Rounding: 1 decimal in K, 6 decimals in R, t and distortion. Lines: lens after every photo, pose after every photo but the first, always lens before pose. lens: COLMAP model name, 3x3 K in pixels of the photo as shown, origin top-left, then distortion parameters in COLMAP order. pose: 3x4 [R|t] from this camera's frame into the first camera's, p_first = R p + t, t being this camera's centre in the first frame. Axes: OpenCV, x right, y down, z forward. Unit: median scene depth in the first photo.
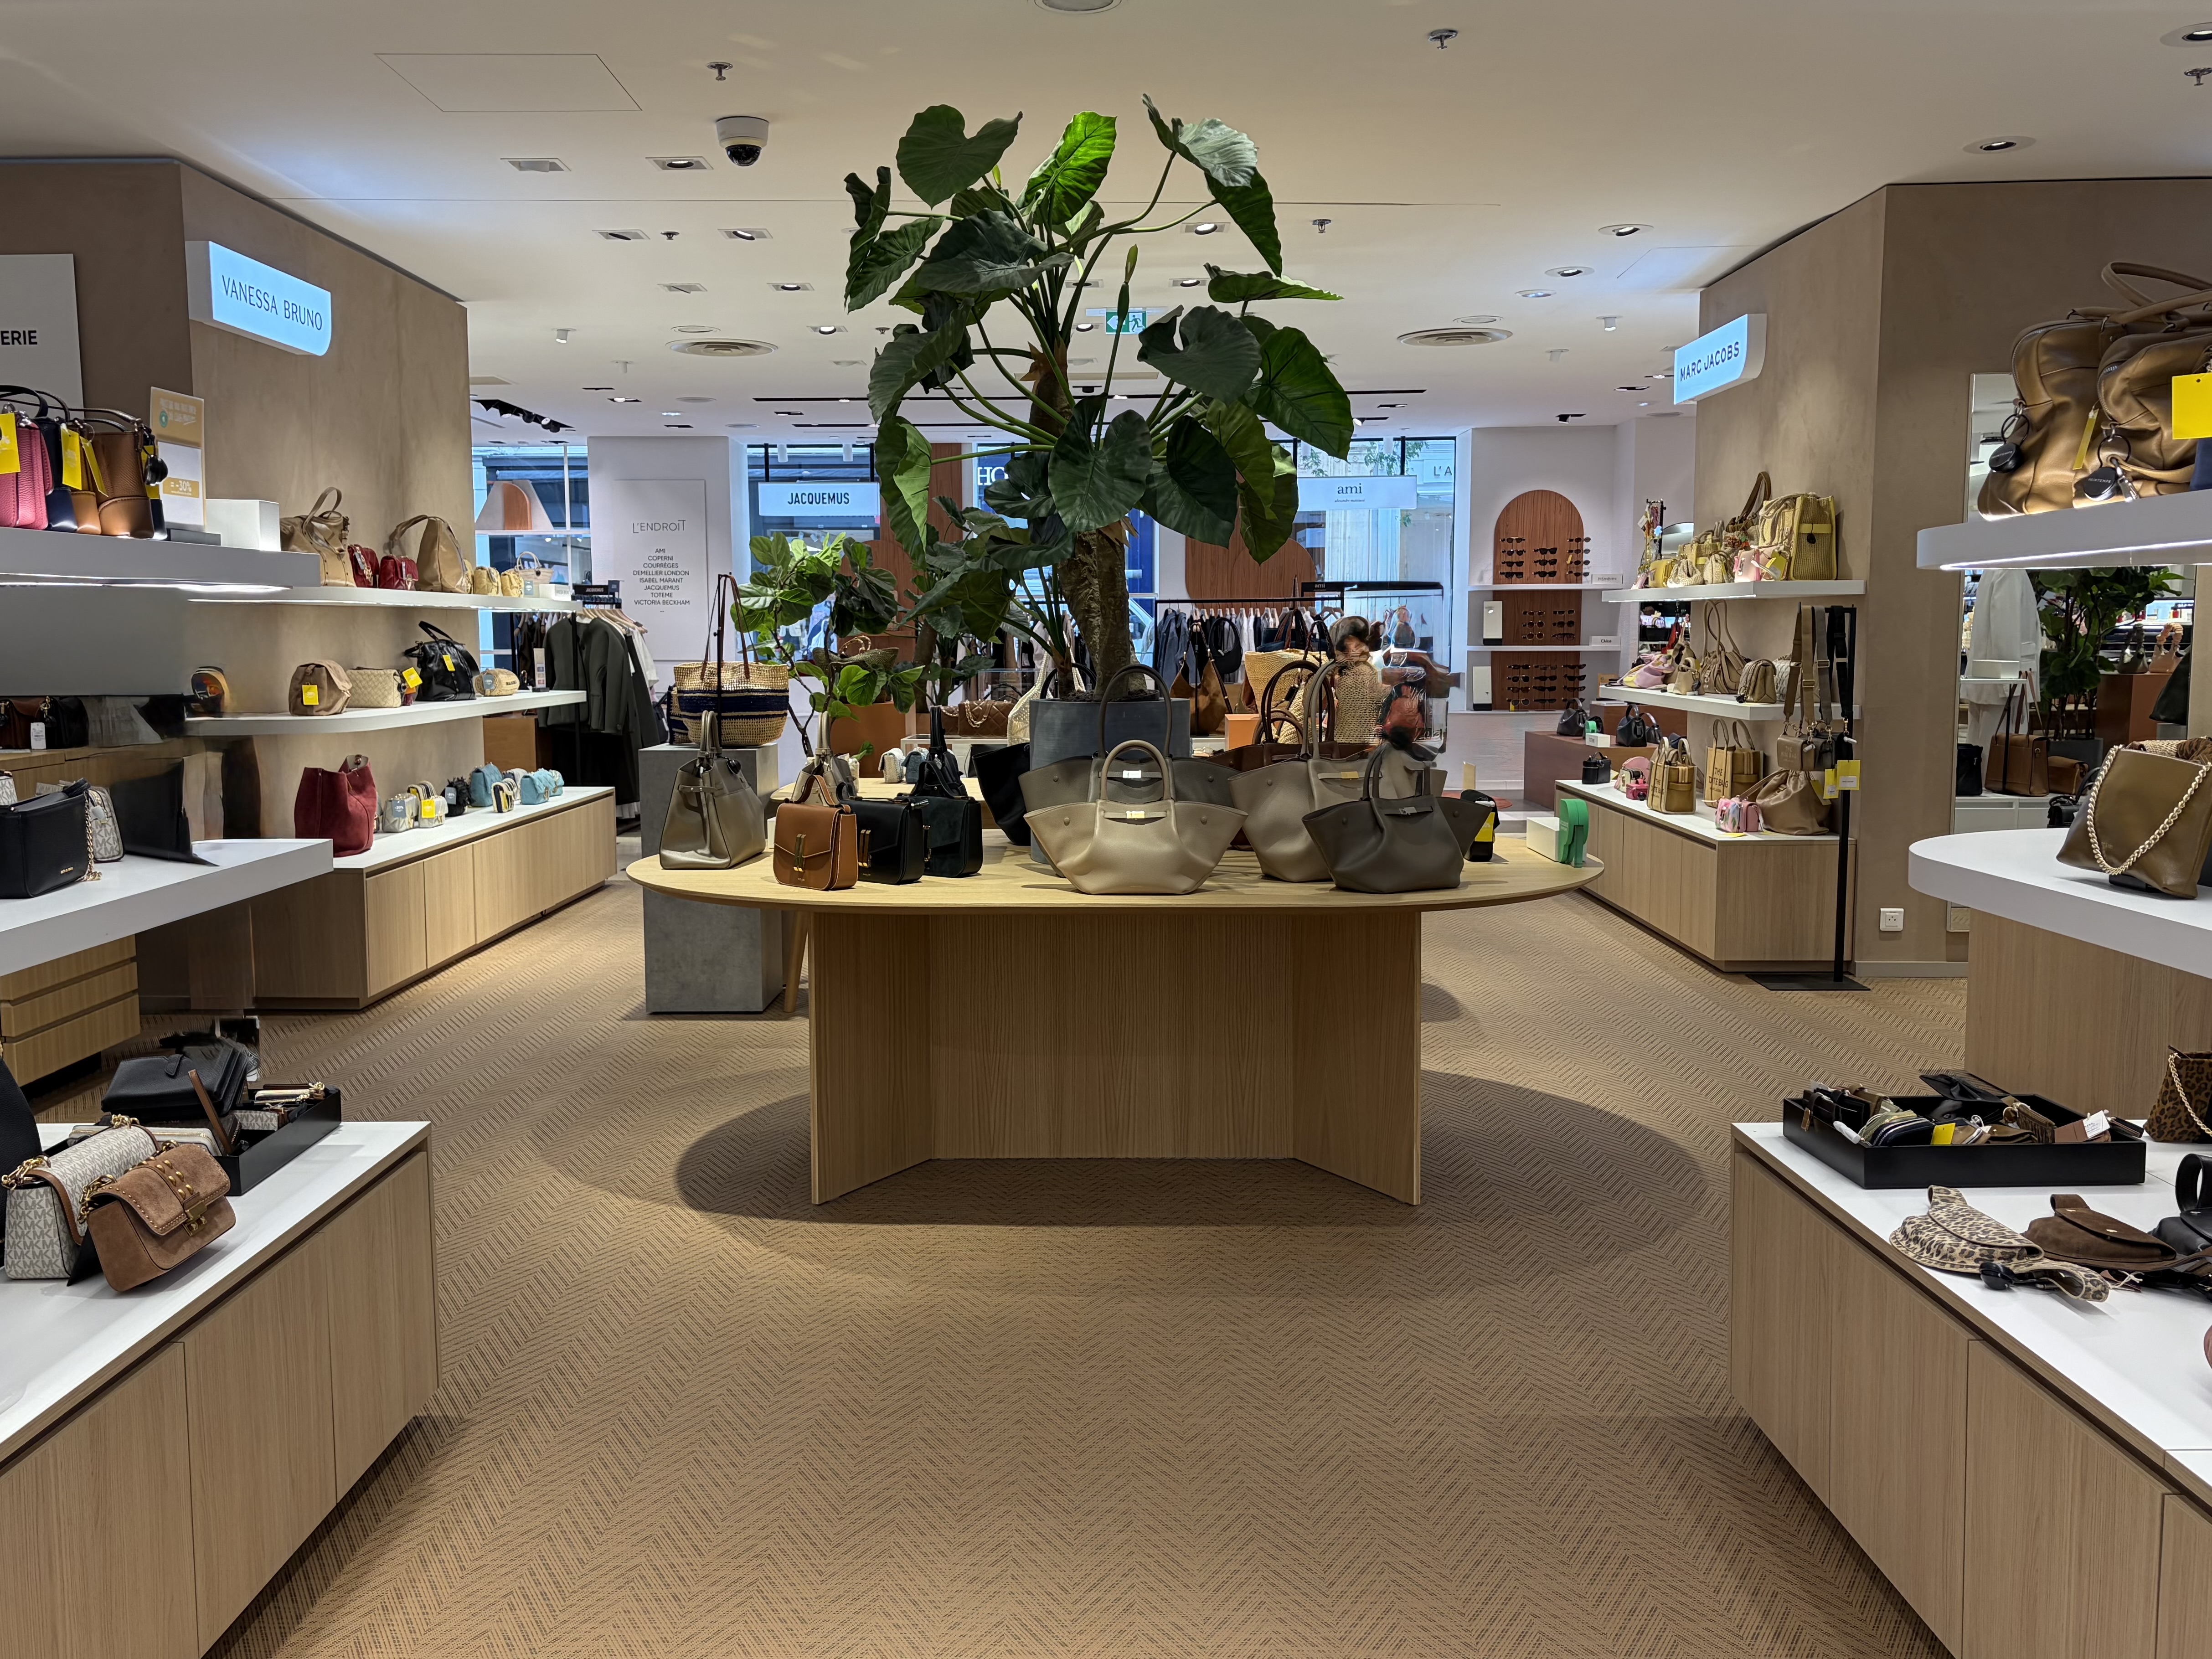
lens RADIAL K [[1950.4, 0, 1105.8], [0, 1950.4, 827.1], [0, 0, 1]] dist [0.007119, 0.002635]
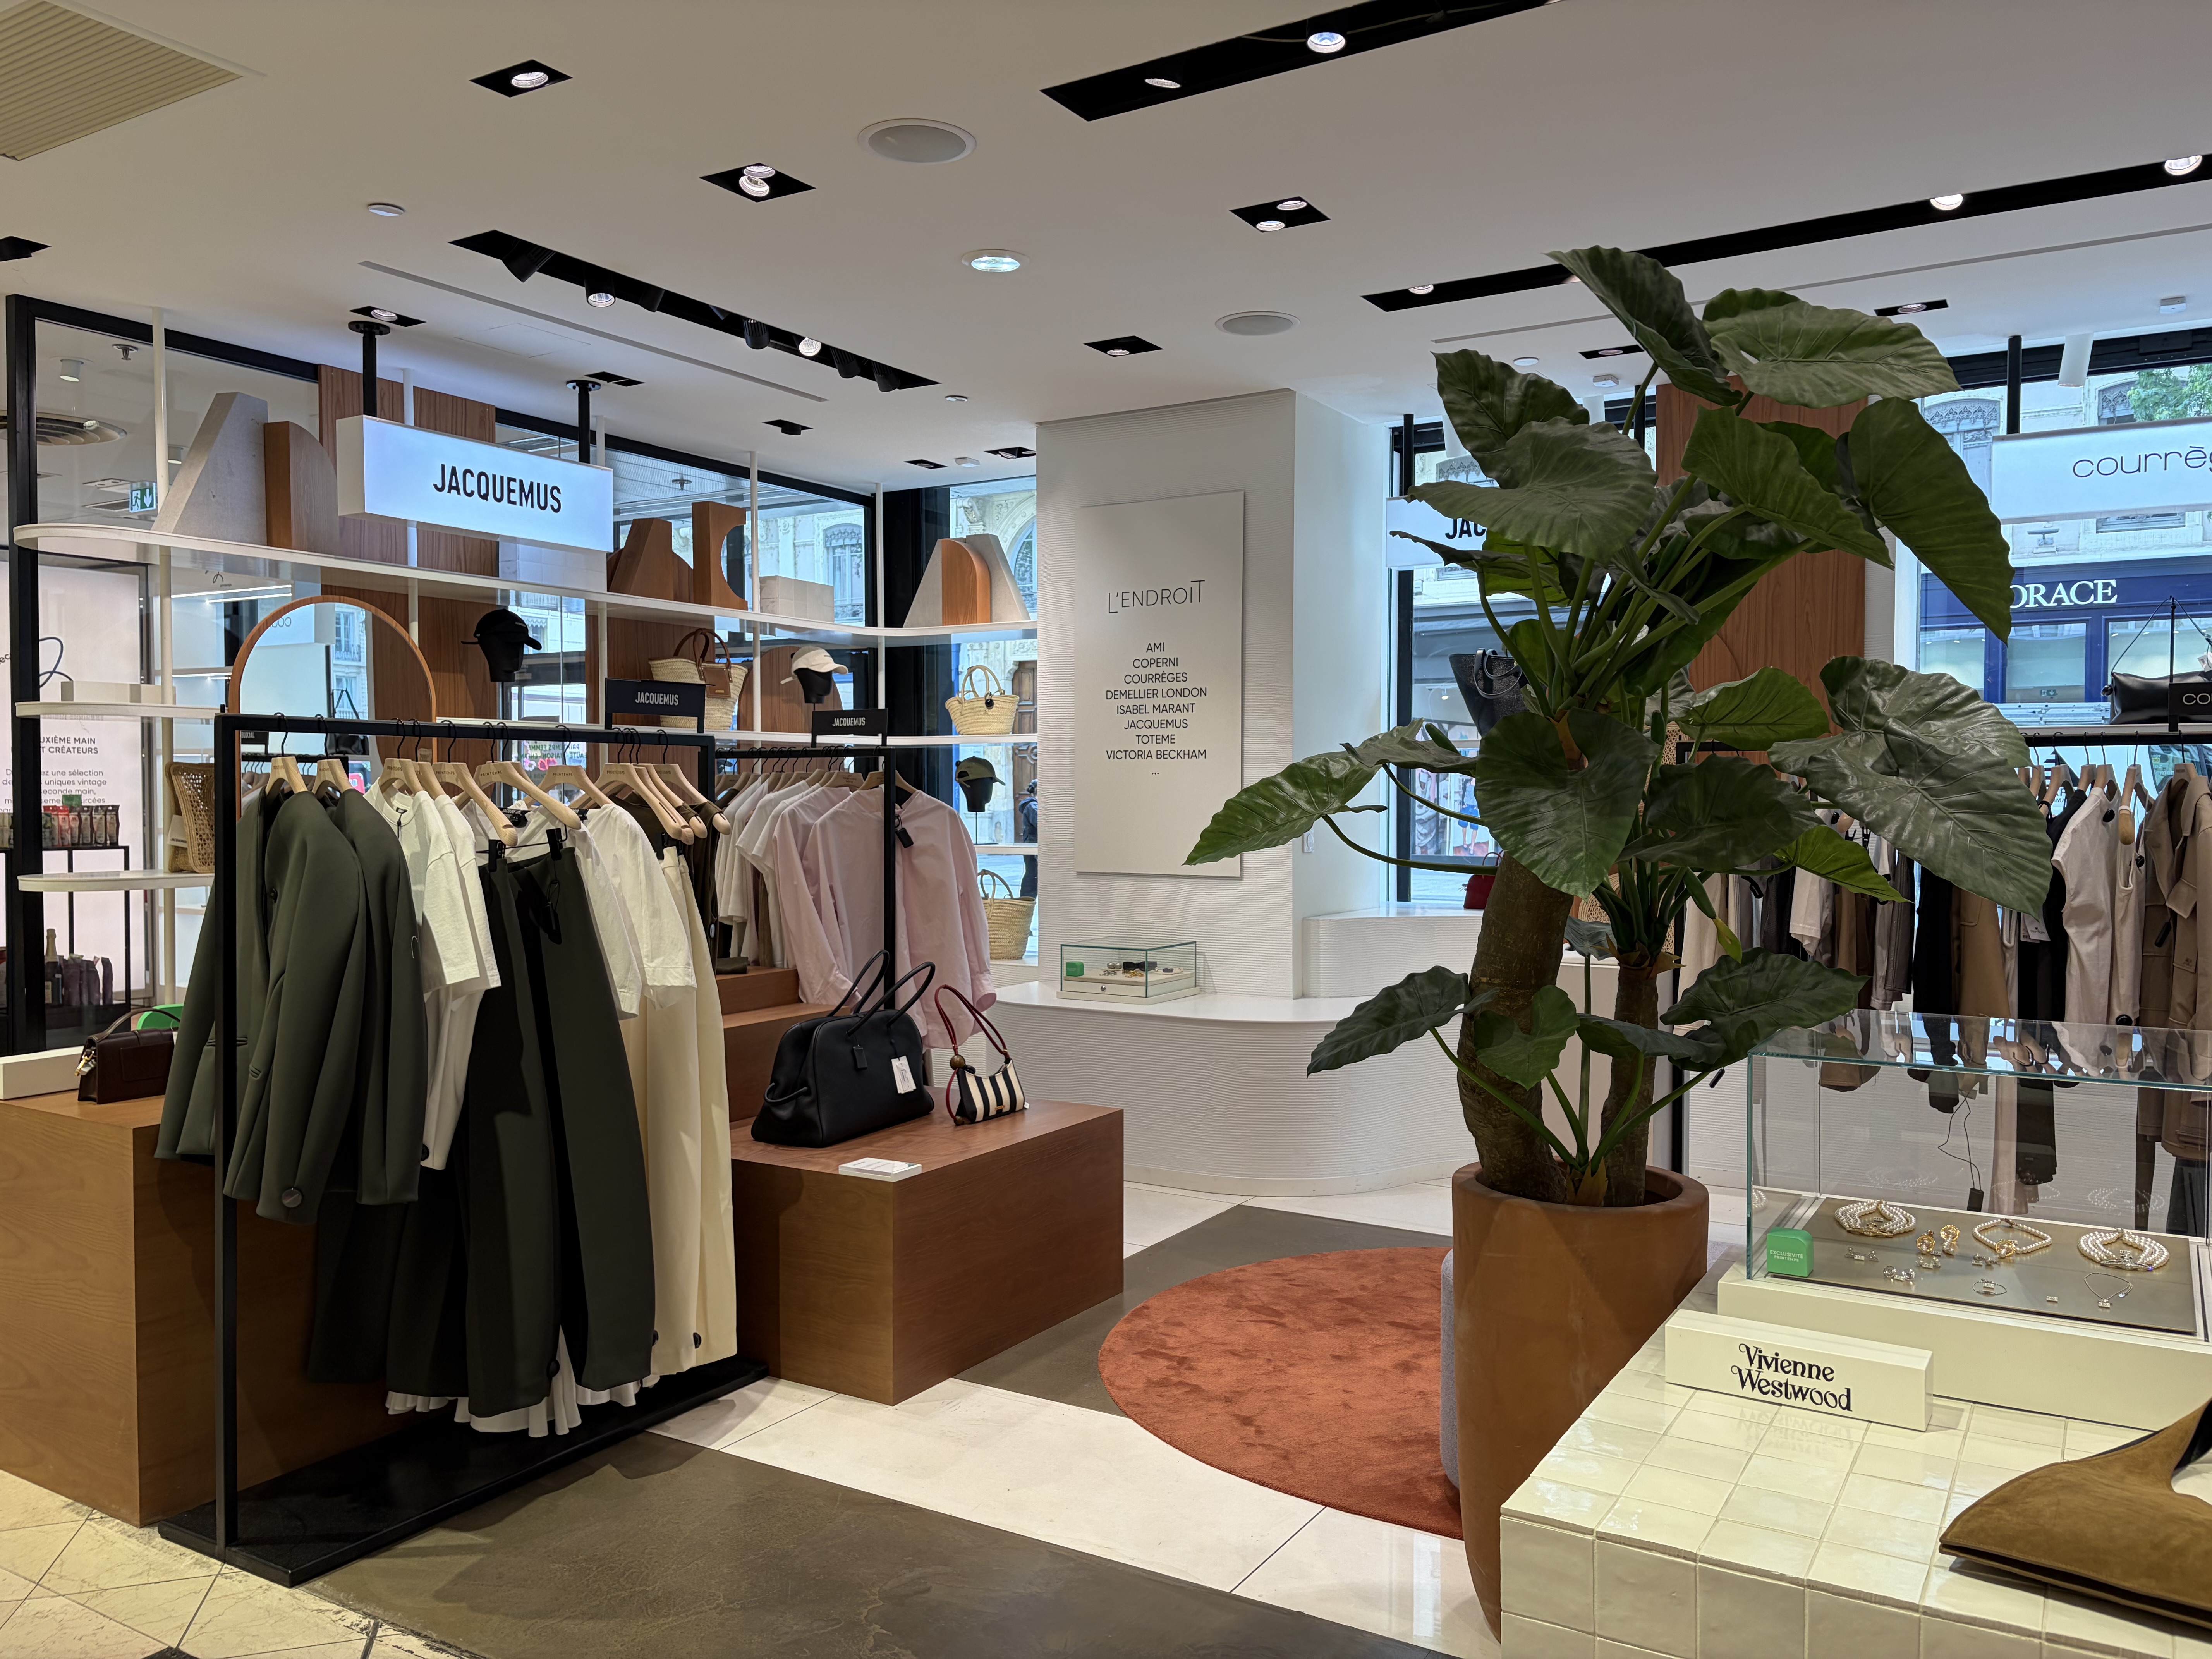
lens RADIAL K [[1680.6, 0, 1107.1], [0, 1680.6, 834.2], [0, 0, 1]] dist [0.010002, 0.000456]
pose [[0.862359, 0.019539, -0.505921, -0.054333], [-0.056895, 0.996666, -0.058487, -0.132815], [0.503091, 0.079221, 0.860595, 1.202013]]
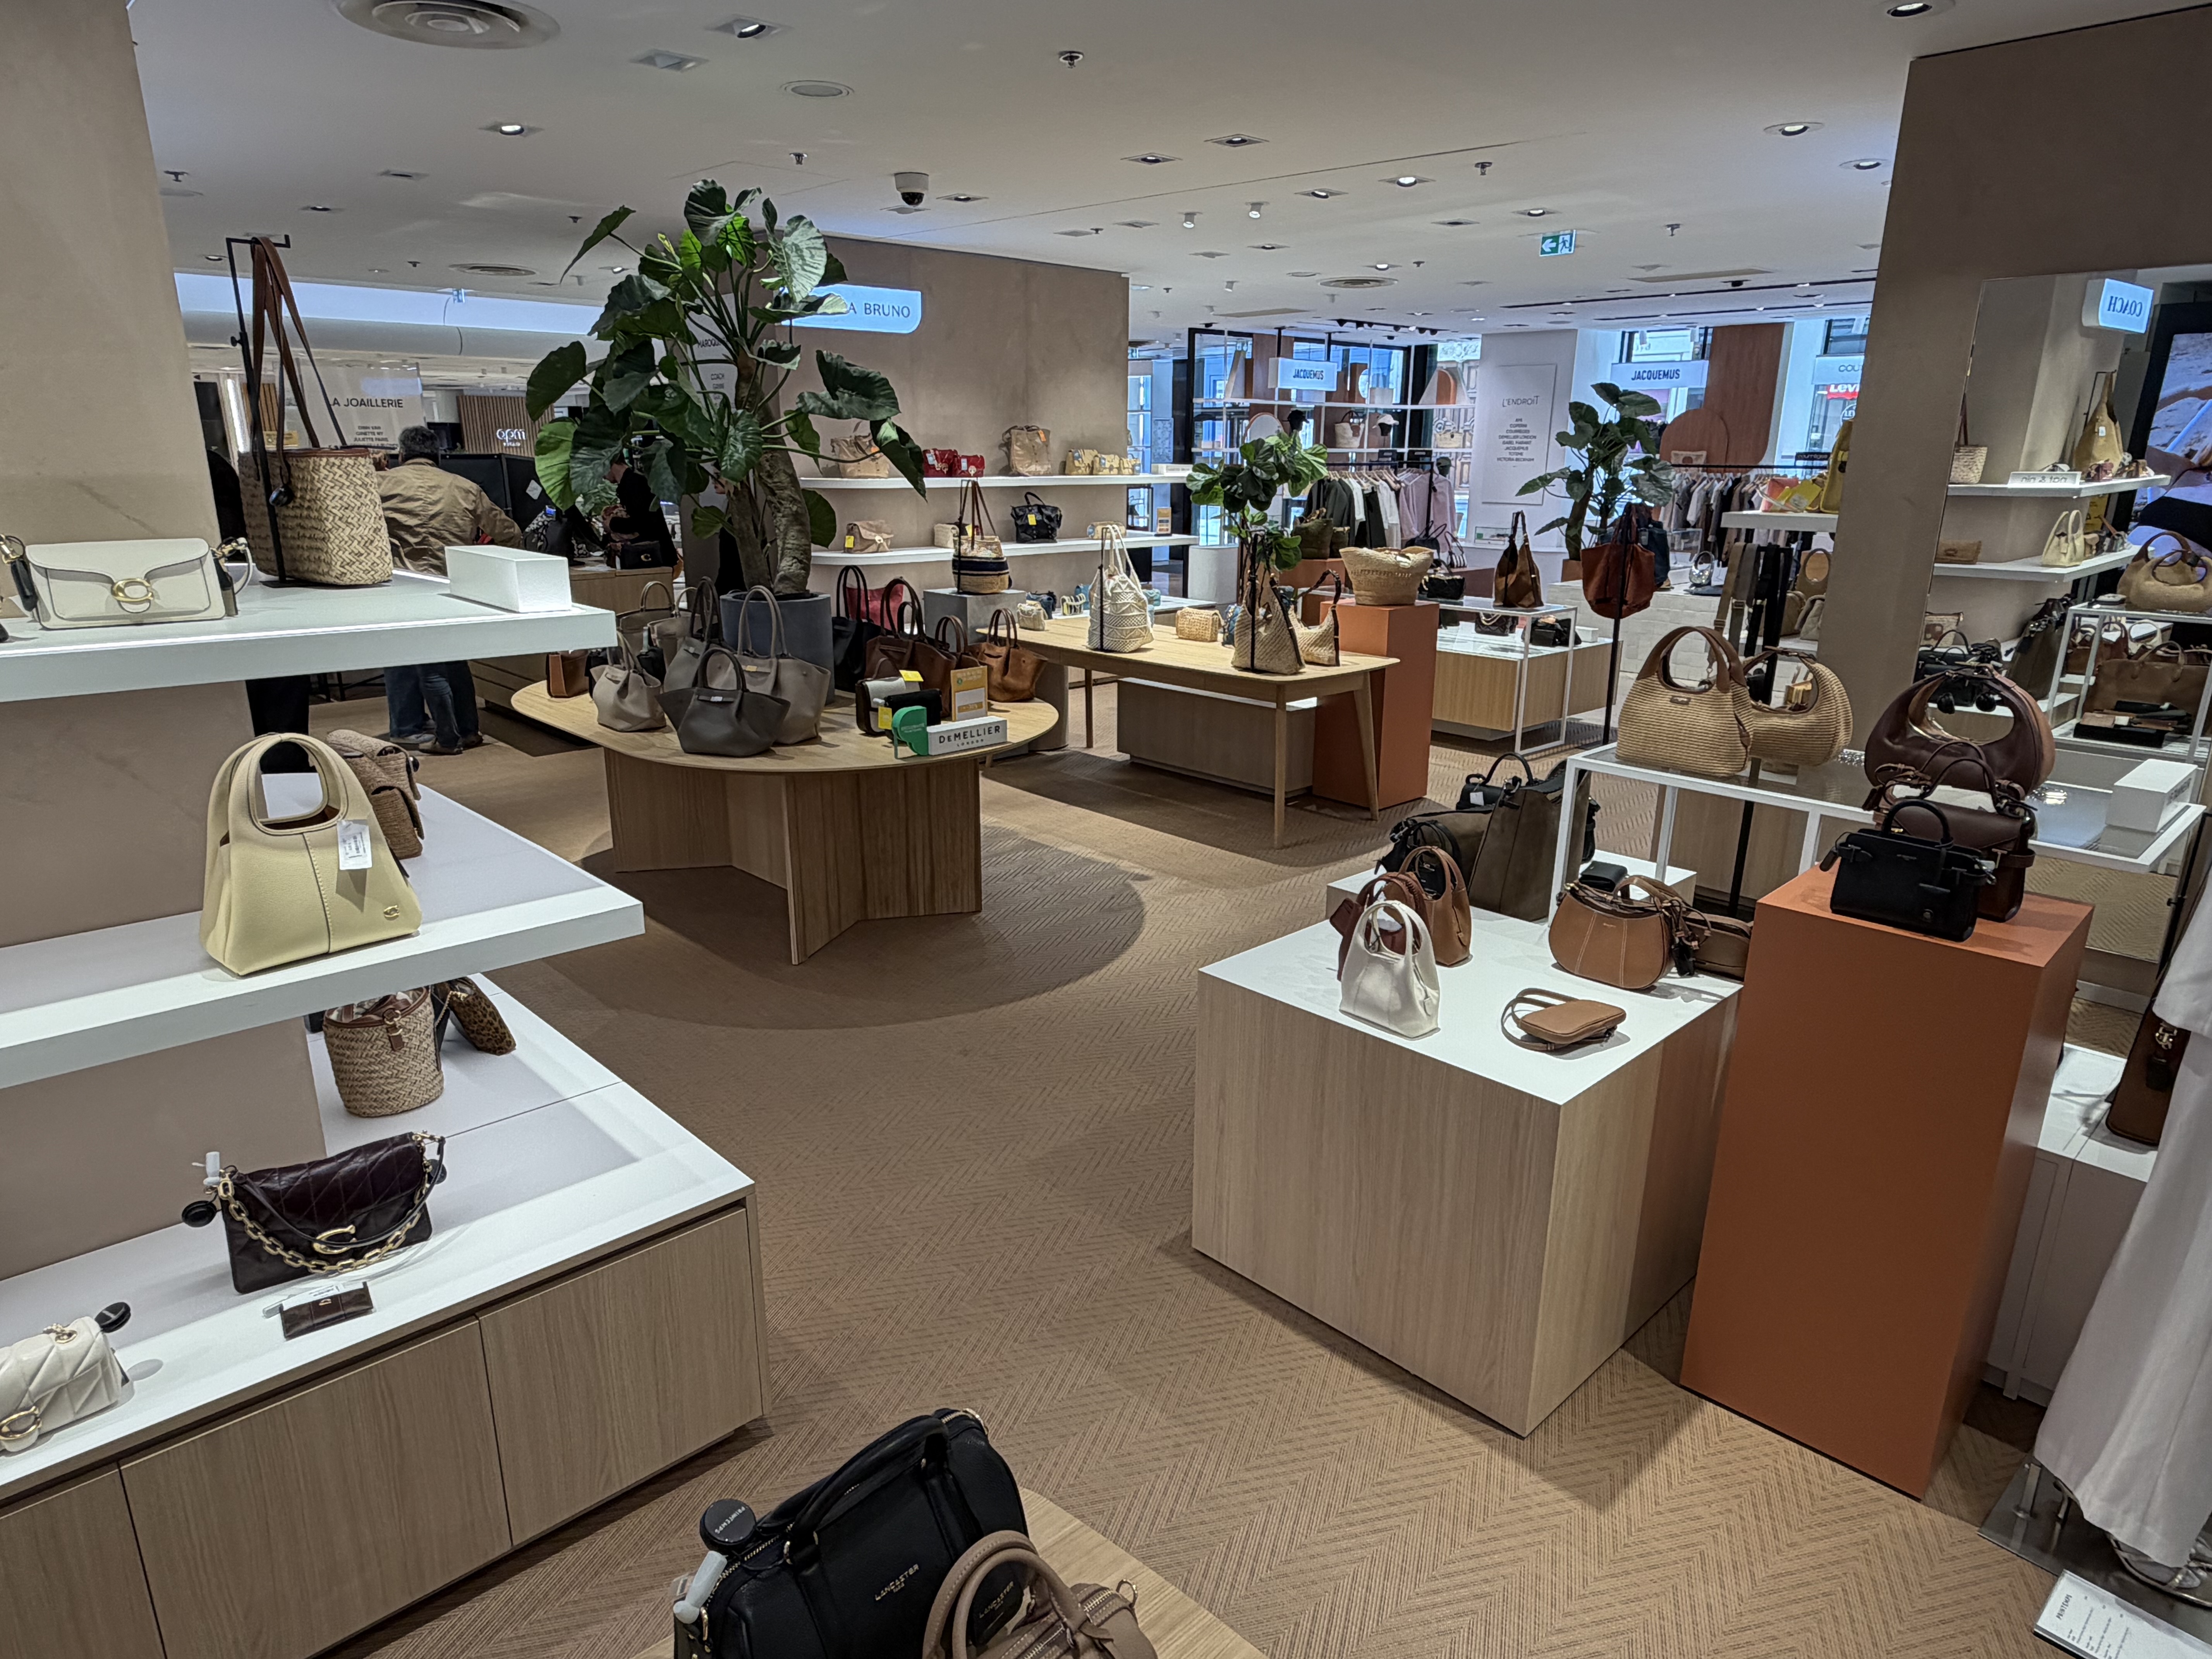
lens RADIAL K [[1333.7, 0, 1100.7], [0, 1333.7, 833.5], [0, 0, 1]] dist [0.001011, 0.000356]
pose [[0.698659, 0.211265, -0.683552, 0.489426], [-0.084576, 0.973097, 0.214309, -0.068673], [0.710438, -0.091917, 0.697731, 0.230456]]
